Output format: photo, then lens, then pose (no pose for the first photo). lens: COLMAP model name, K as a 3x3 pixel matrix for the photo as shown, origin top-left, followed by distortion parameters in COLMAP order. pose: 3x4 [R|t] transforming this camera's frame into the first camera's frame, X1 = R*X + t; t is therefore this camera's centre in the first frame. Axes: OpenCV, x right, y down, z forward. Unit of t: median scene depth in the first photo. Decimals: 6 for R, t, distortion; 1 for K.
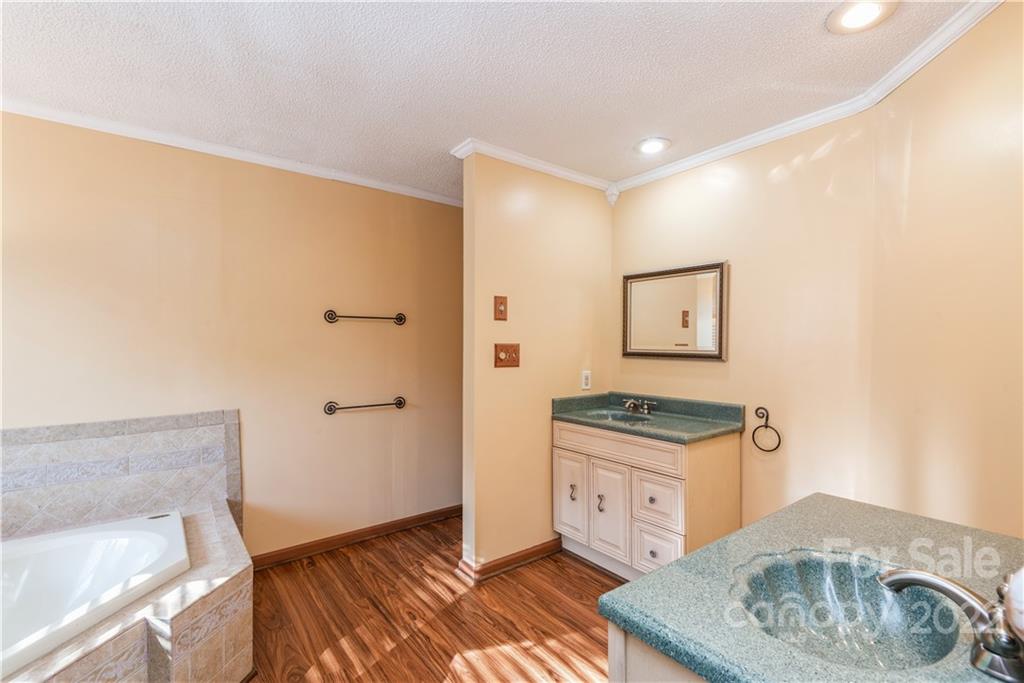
lens RADIAL K [[475.5, 0, 513.1], [0, 475.5, 334.2], [0, 0, 1]] dist [0.001742, 0.000050]
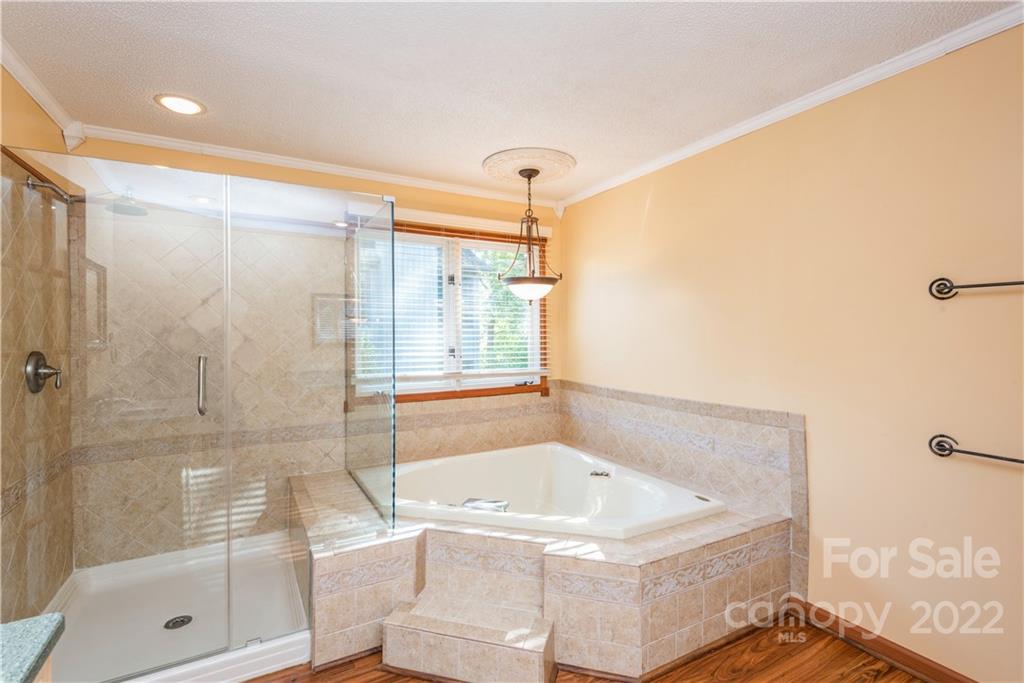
lens RADIAL K [[475.5, 0, 513.1], [0, 475.5, 334.2], [0, 0, 1]] dist [0.001742, 0.000050]
pose [[-0.134569, 0.005184, -0.990891, 0.308495], [0.016479, 0.999860, 0.002992, 0.008499], [0.990767, -0.015927, -0.134636, 0.642461]]
